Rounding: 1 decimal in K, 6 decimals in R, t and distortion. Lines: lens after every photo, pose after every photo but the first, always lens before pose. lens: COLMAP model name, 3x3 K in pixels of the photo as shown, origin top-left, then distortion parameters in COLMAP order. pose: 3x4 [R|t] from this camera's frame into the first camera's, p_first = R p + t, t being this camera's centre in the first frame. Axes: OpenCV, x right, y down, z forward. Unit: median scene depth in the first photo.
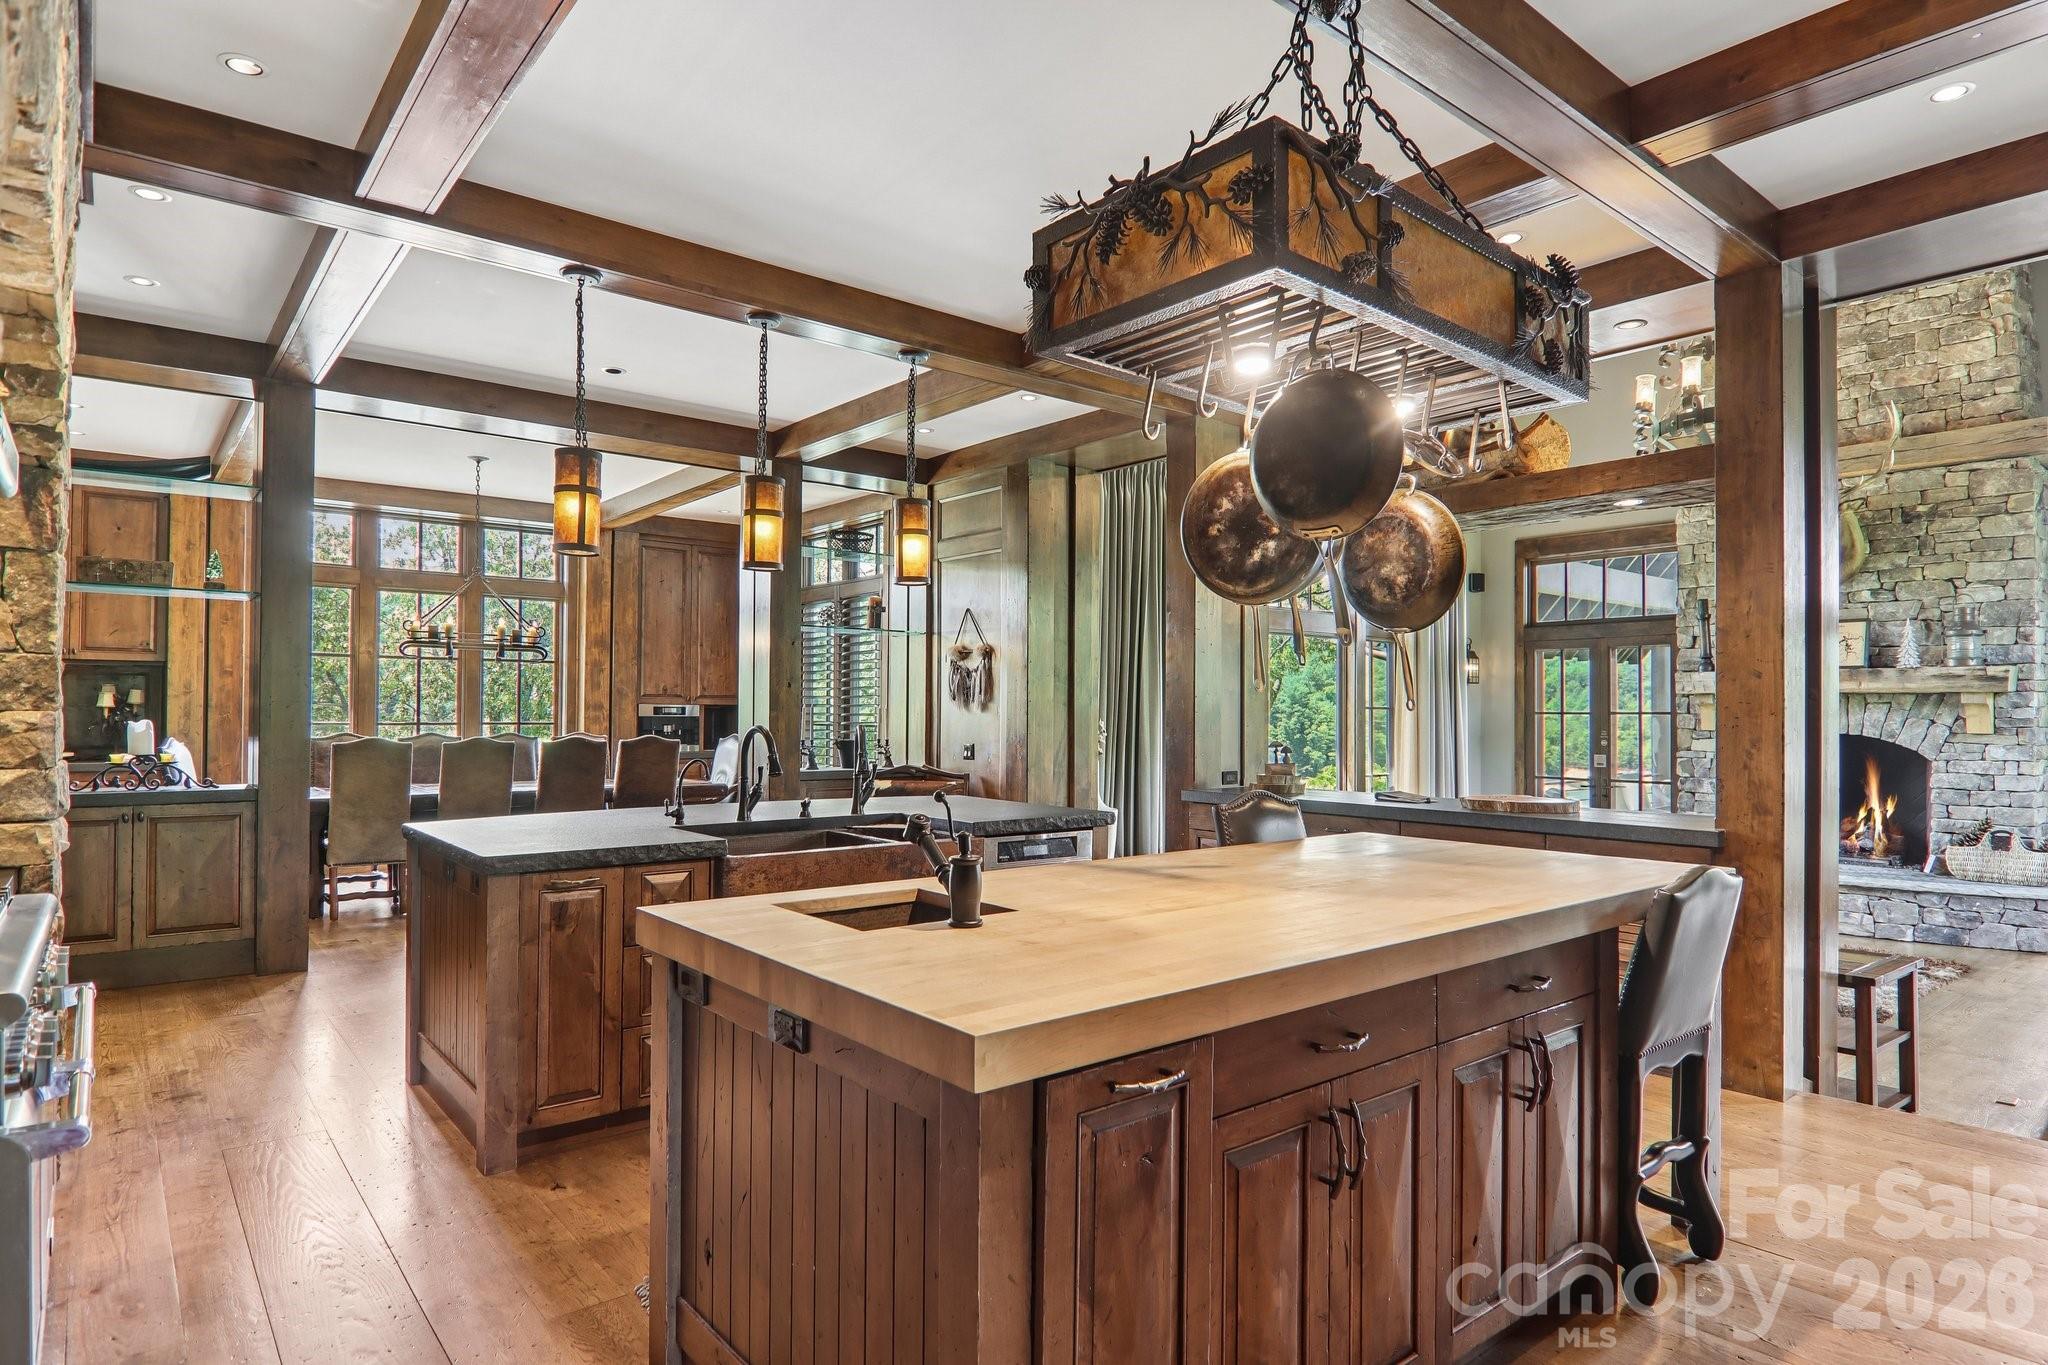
lens RADIAL K [[1136.6, 0, 1021.0], [0, 1136.6, 702.8], [0, 0, 1]] dist [0.000810, -0.019258]
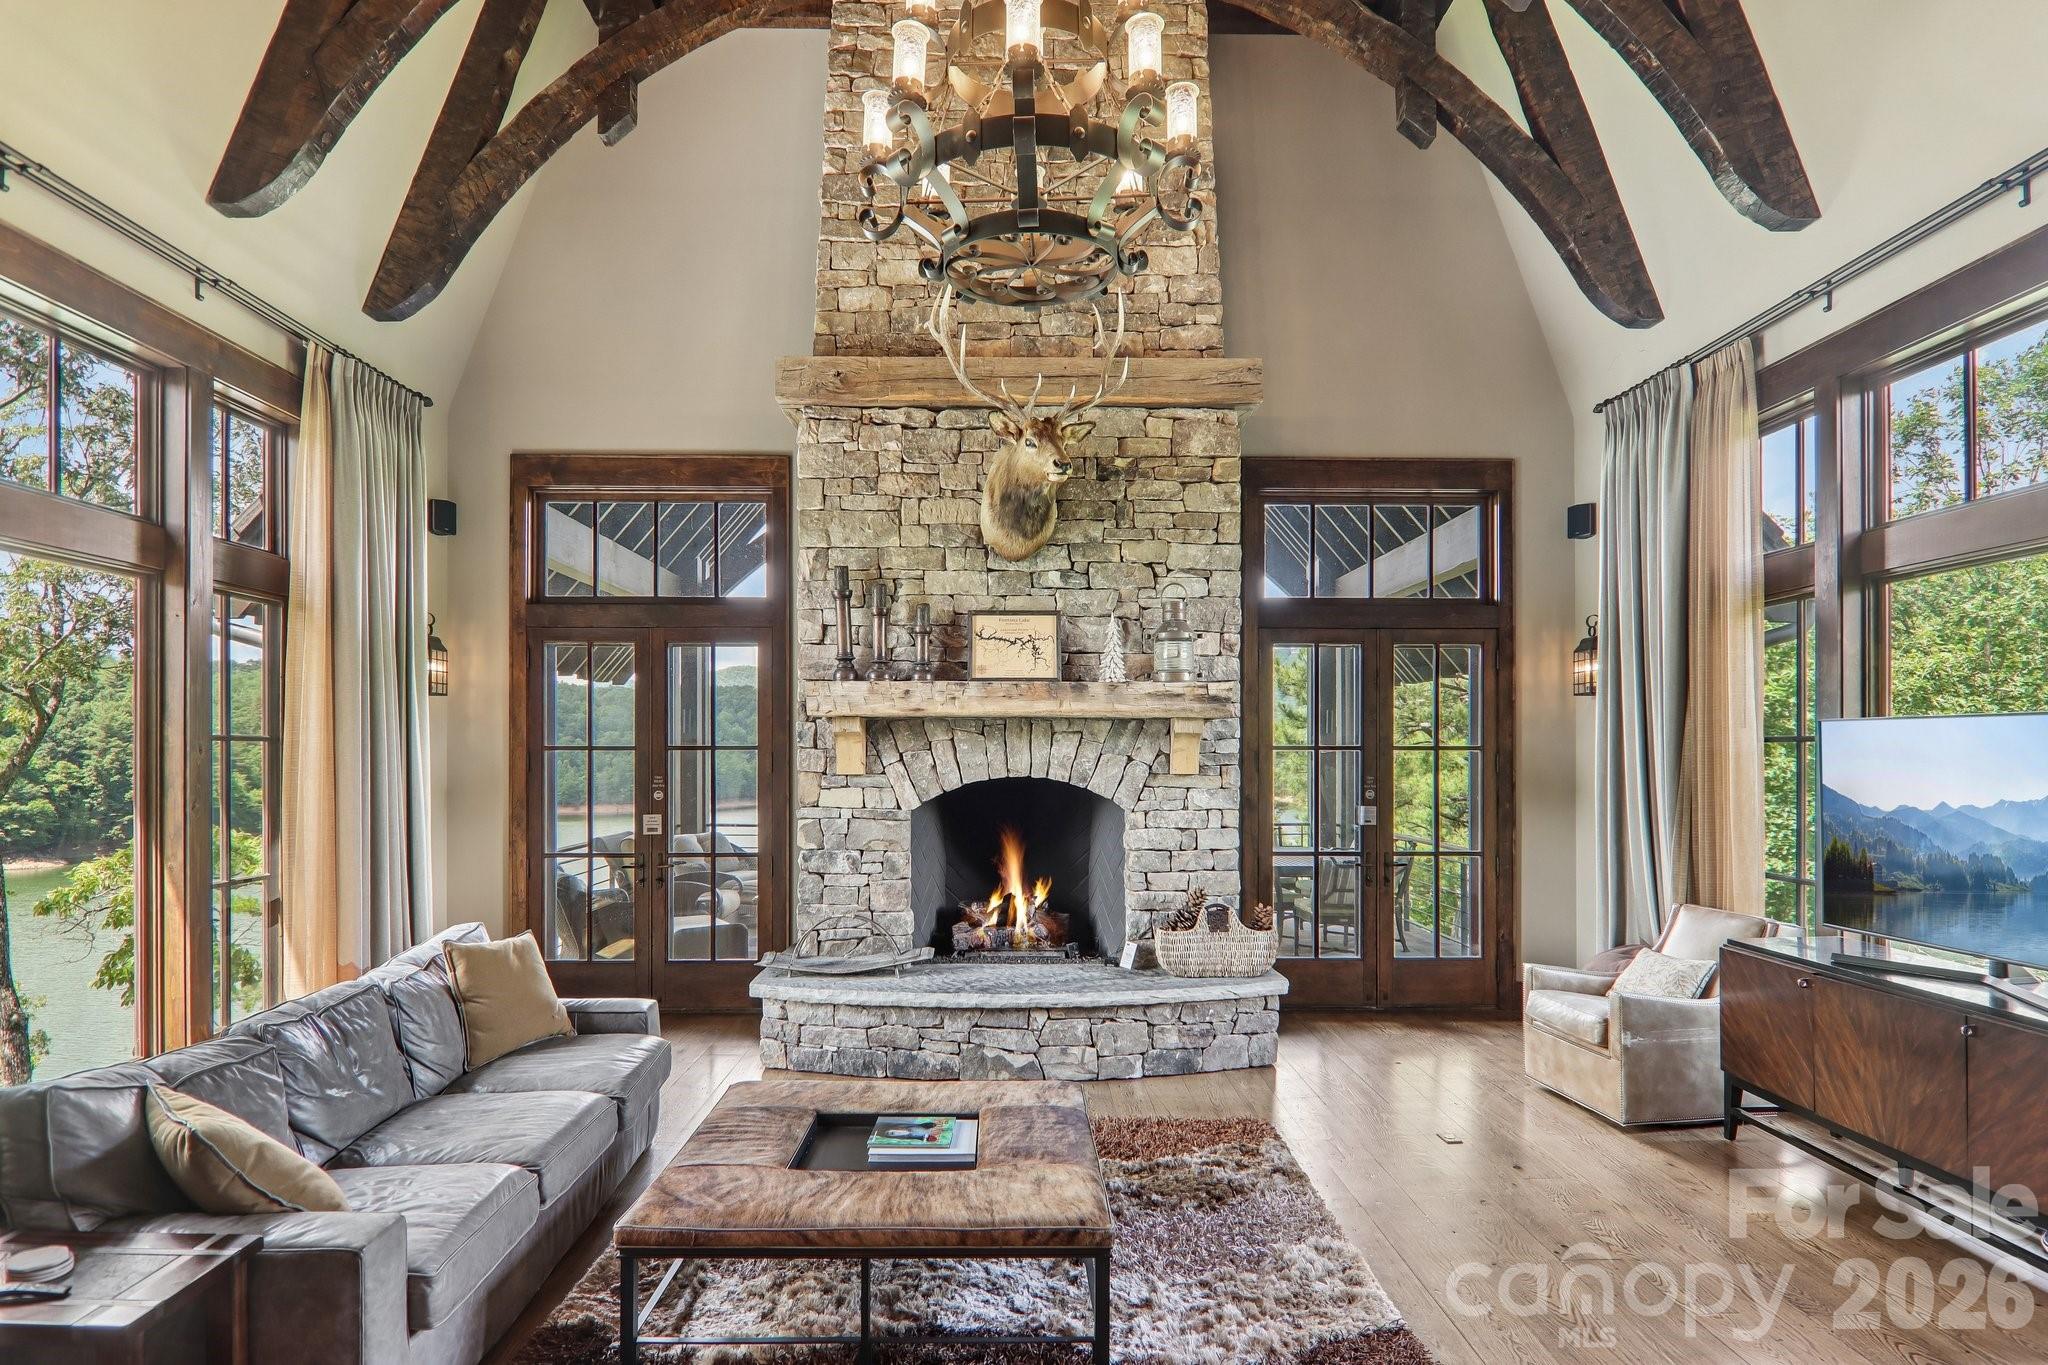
lens RADIAL K [[1151.7, 0, 1023.6], [0, 1151.7, 746.4], [0, 0, 1]] dist [-0.004055, -0.002430]
pose [[0.615958, -0.001468, 0.787778, 0.183502], [-0.004649, 0.999974, 0.005498, 0.005344], [-0.787765, -0.007048, 0.615935, 0.600131]]
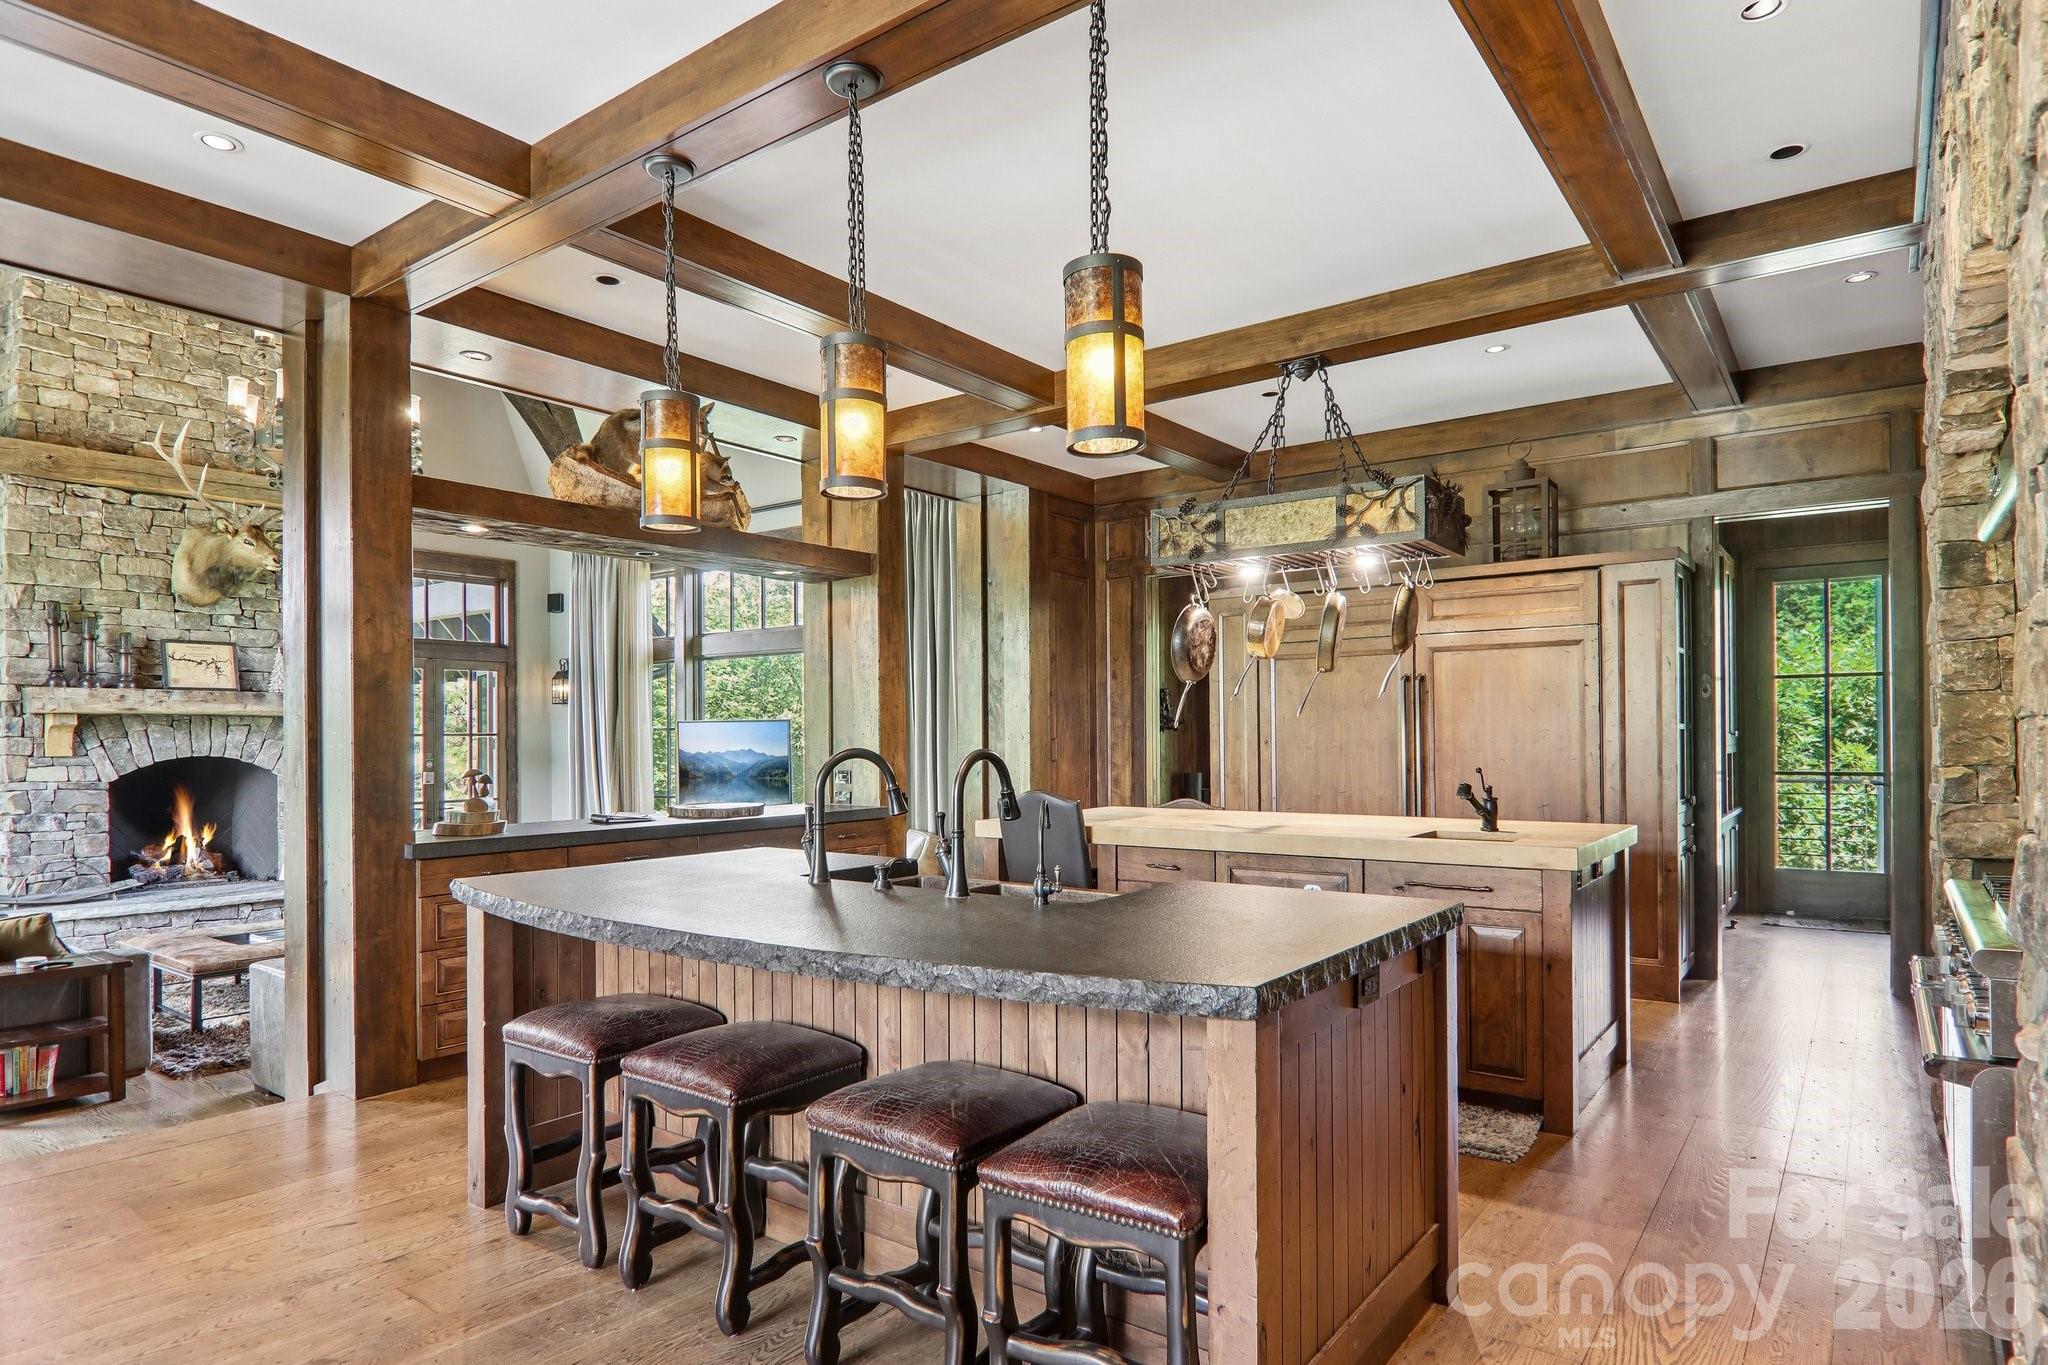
lens RADIAL K [[1145.3, 0, 1027.7], [0, 1145.3, 734.2], [0, 0, 1]] dist [0.000212, -0.015060]
pose [[-0.247017, -0.000886, 0.969011, -0.448882], [-0.002386, 0.999997, 0.000305, 0.006630], [-0.969008, -0.002237, -0.247019, 0.577584]]
